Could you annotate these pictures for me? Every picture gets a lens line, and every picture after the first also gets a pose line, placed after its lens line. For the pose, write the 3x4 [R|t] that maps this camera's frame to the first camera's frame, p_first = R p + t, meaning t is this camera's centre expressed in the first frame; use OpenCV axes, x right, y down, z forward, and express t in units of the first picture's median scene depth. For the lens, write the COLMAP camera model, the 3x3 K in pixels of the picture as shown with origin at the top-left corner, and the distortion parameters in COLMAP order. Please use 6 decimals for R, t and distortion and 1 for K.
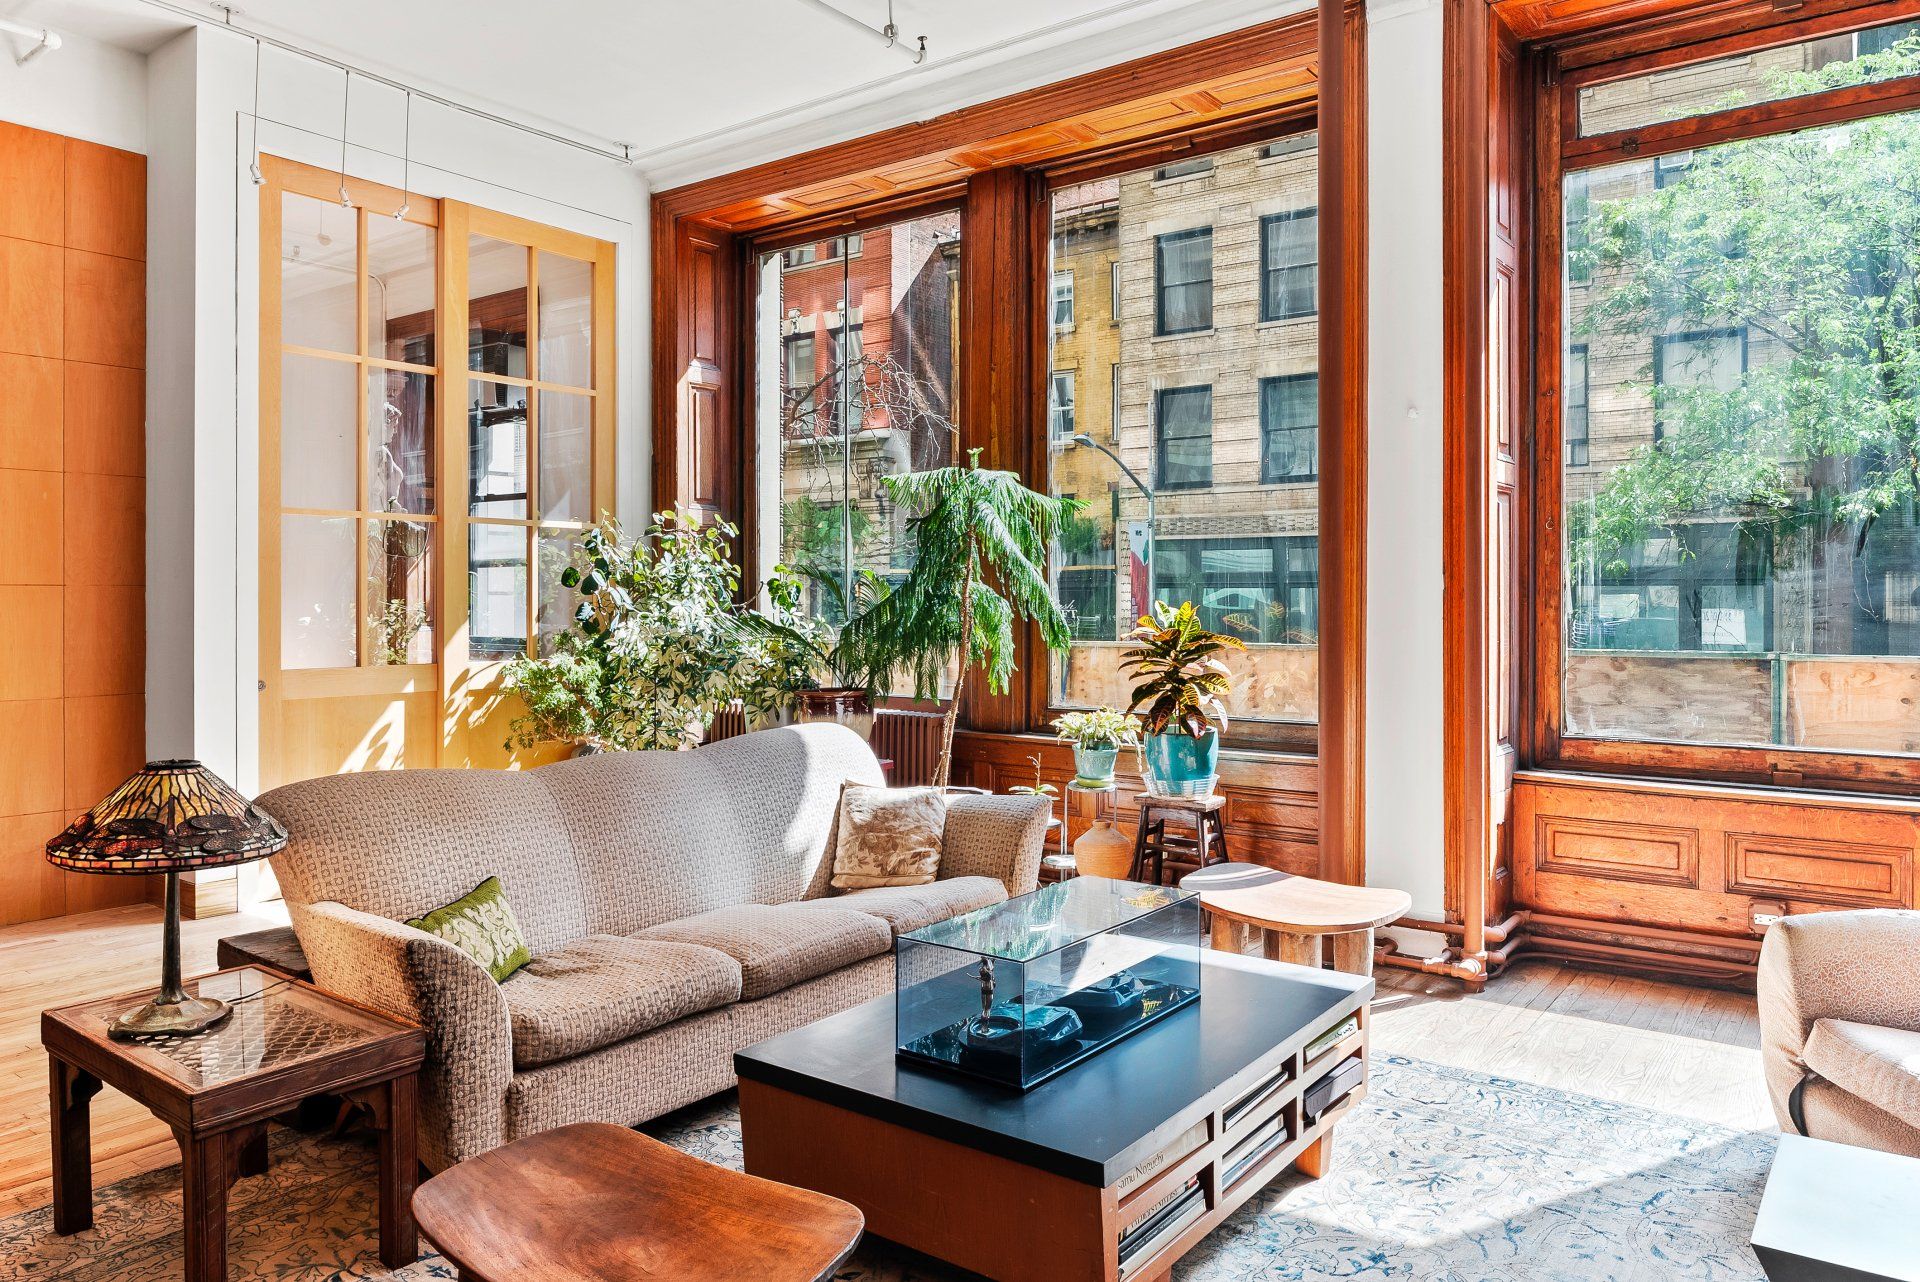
lens RADIAL K [[1340.4, 0, 958.3], [0, 1340.4, 611.4], [0, 0, 1]] dist [0.036784, 0.002528]
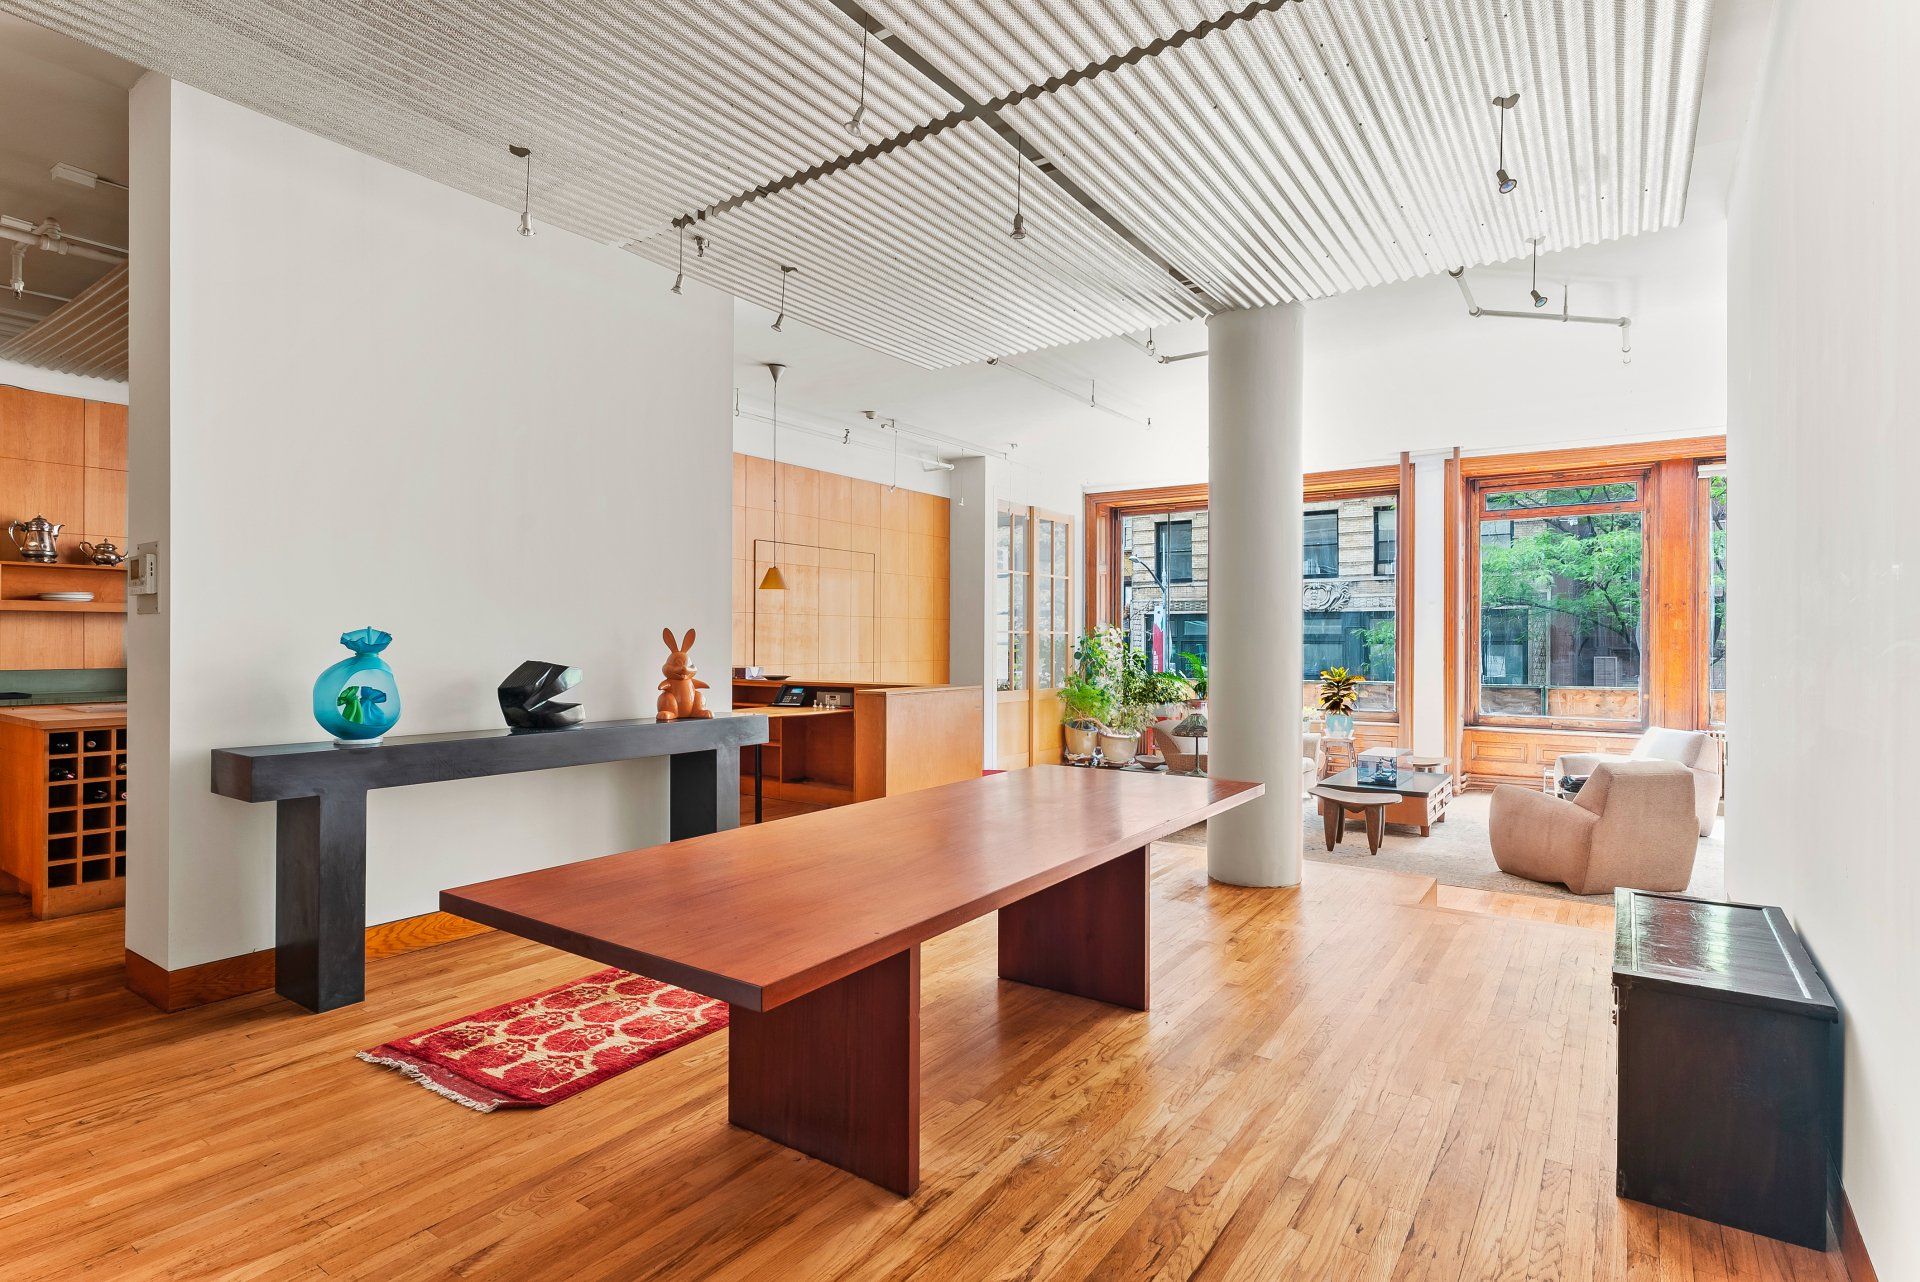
lens RADIAL K [[950.7, 0, 960.0], [0, 950.7, 641.0], [0, 0, 1]] dist [-0.003128, -0.000626]
pose [[0.999930, 0.005842, 0.010303, -0.468223], [-0.005723, 0.999917, -0.011565, -0.023517], [-0.010370, 0.011505, 0.999880, -0.695055]]
